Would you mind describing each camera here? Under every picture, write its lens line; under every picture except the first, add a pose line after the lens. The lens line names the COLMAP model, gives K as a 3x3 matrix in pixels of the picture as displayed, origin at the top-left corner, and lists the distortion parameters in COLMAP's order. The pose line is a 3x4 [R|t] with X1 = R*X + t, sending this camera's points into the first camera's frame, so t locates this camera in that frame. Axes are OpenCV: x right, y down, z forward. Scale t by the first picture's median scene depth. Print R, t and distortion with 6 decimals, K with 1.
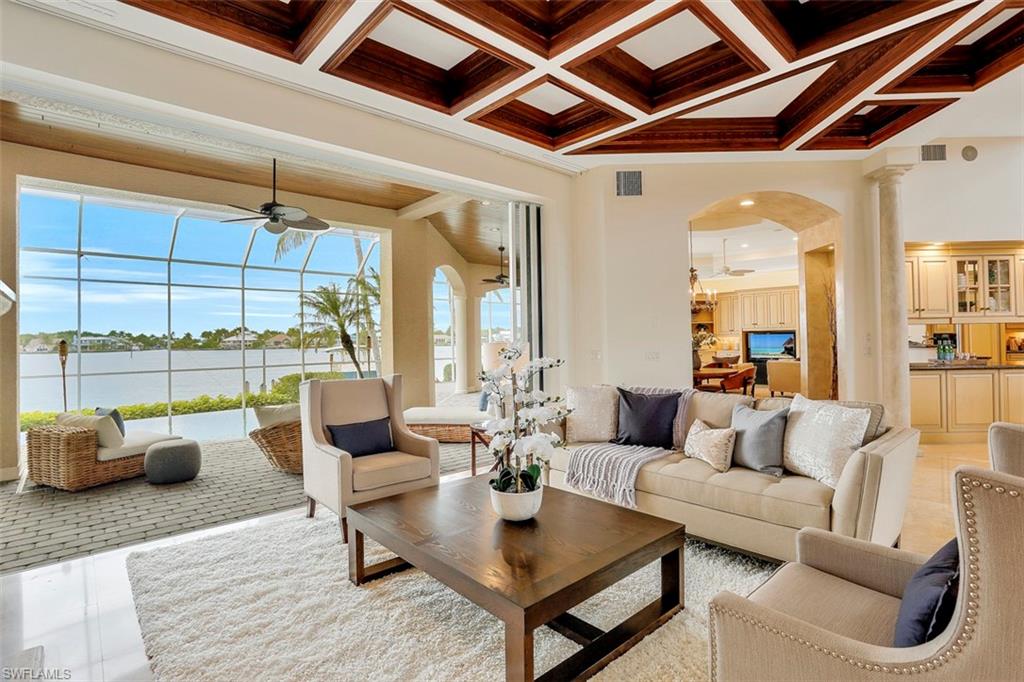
lens RADIAL K [[499.2, 0, 515.2], [0, 499.2, 336.1], [0, 0, 1]] dist [-0.062993, 0.023187]
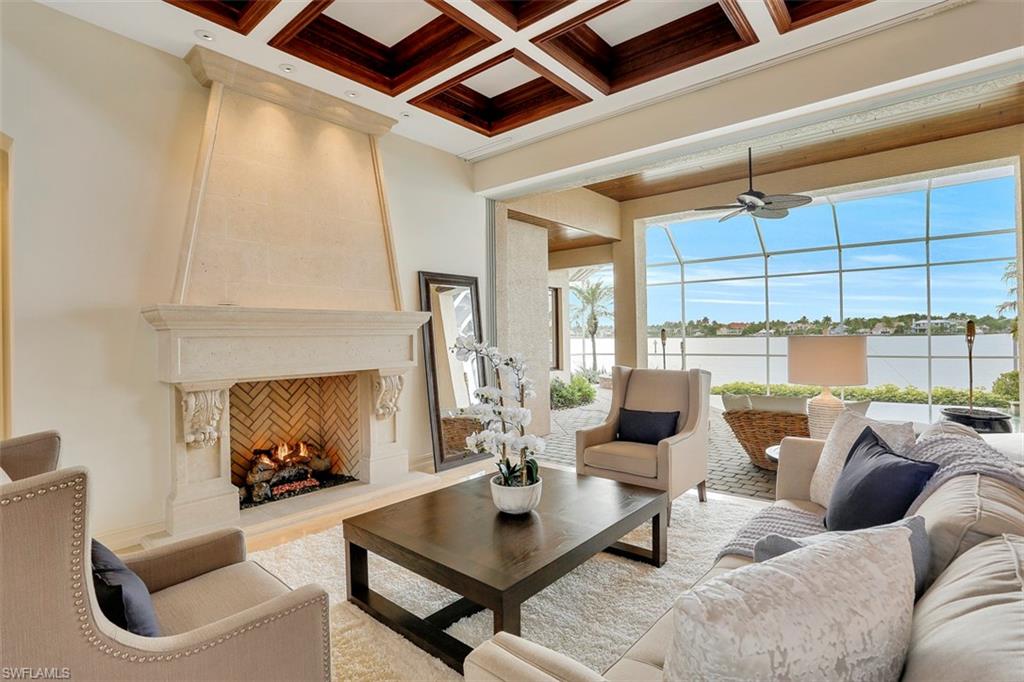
lens RADIAL K [[499.2, 0, 515.5], [0, 499.2, 339.2], [0, 0, 1]] dist [-0.062993, 0.023187]
pose [[0.124965, 0.022265, -0.991911, 0.404631], [0.019015, 0.999511, 0.024831, -0.003992], [0.991979, -0.021964, 0.124481, 0.353167]]
